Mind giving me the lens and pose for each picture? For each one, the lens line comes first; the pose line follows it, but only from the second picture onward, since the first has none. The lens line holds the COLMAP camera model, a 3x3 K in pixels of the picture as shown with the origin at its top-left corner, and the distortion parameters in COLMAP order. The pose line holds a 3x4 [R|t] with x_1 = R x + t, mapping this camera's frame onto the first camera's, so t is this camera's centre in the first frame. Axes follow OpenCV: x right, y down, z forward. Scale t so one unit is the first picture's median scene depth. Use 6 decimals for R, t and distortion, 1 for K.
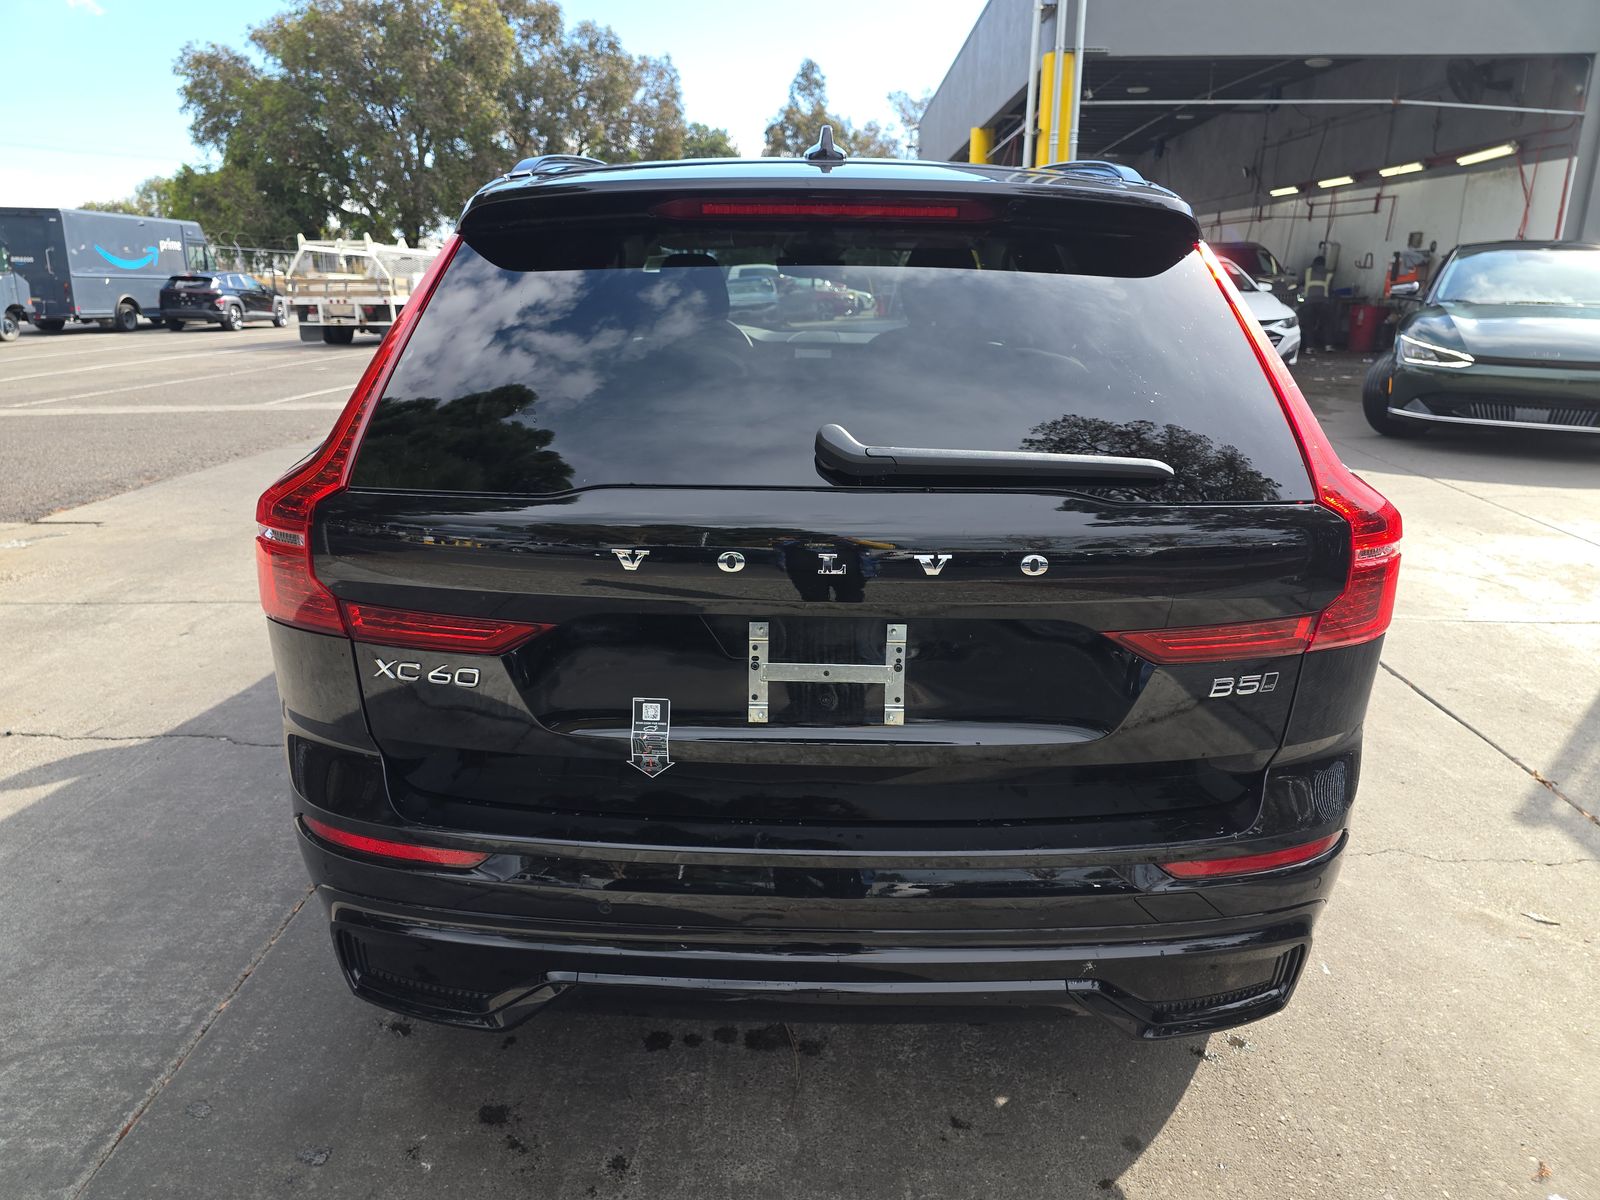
lens RADIAL K [[1065.0, 0, 778.7], [0, 1065.0, 601.5], [0, 0, 1]] dist [0.006903, -0.005621]
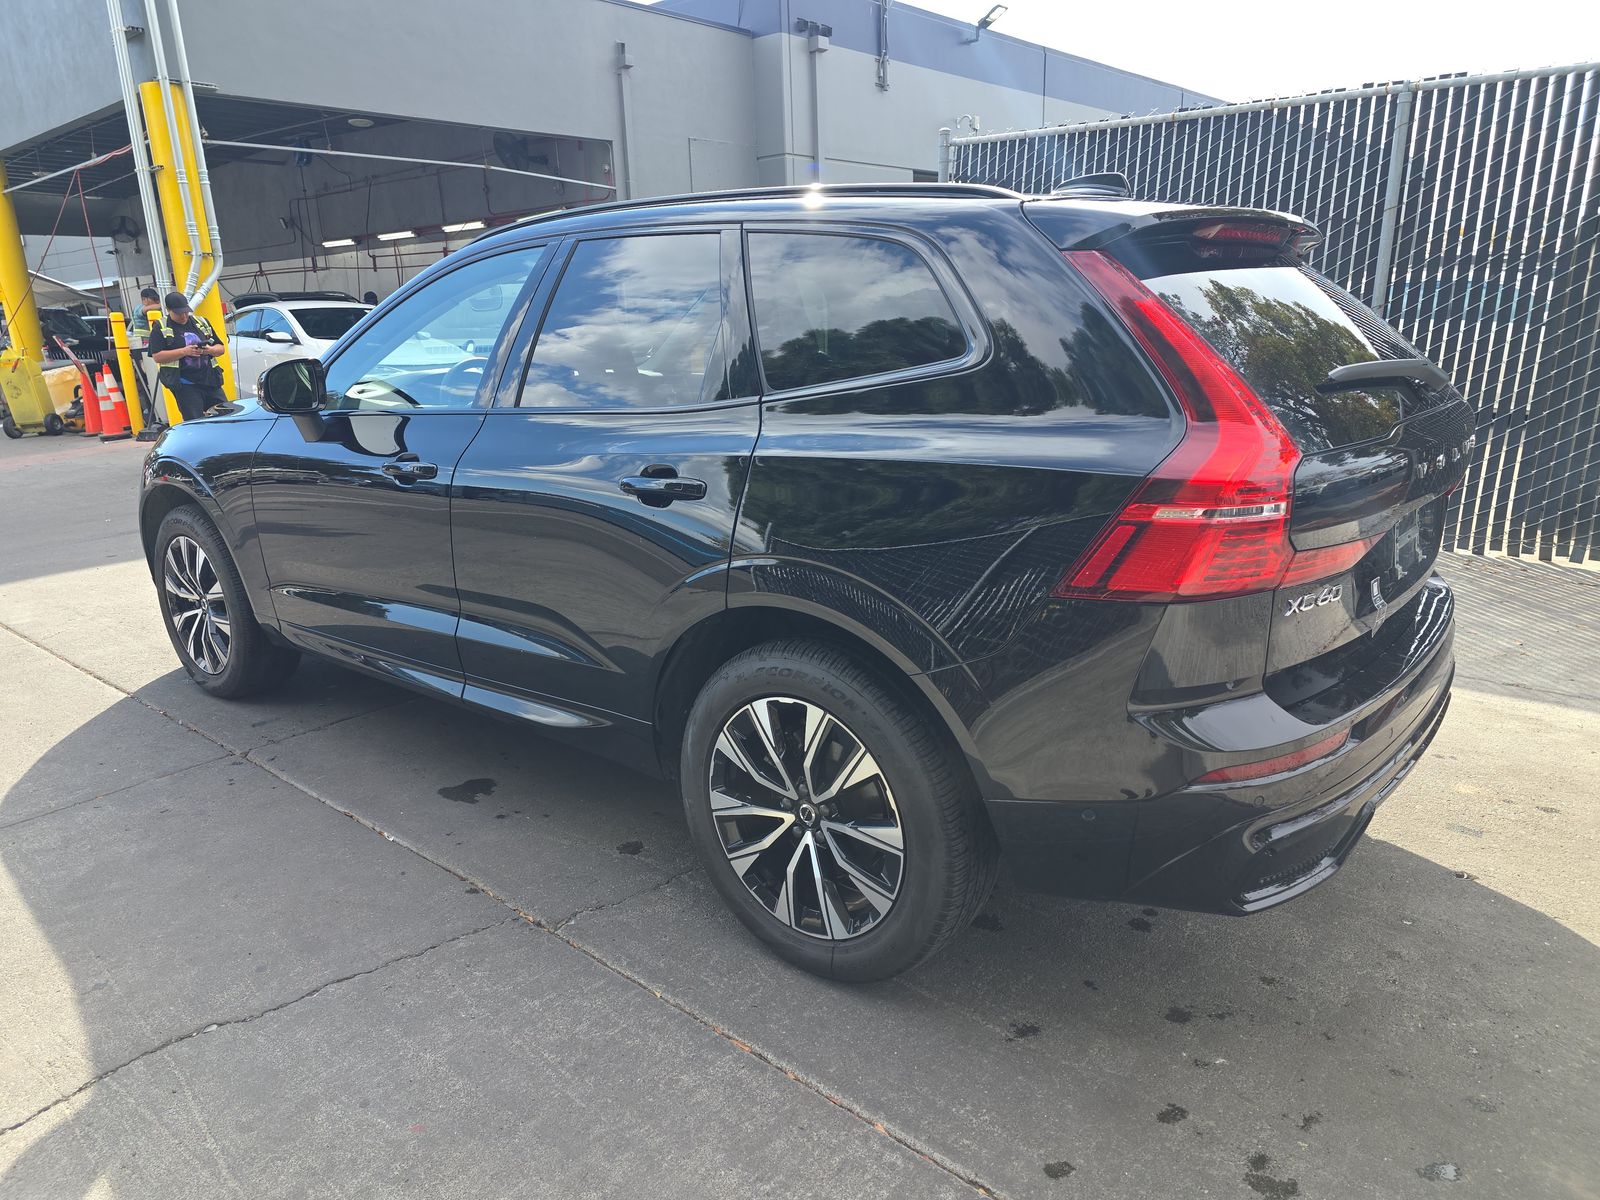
lens RADIAL K [[1057.2, 0, 795.9], [0, 1057.2, 631.8], [0, 0, 1]] dist [0.008940, -0.002025]
pose [[0.638642, -0.244217, 0.729722, -0.112849], [0.255959, 0.961723, 0.097849, -0.012768], [-0.725687, 0.124289, 0.676706, 0.041078]]
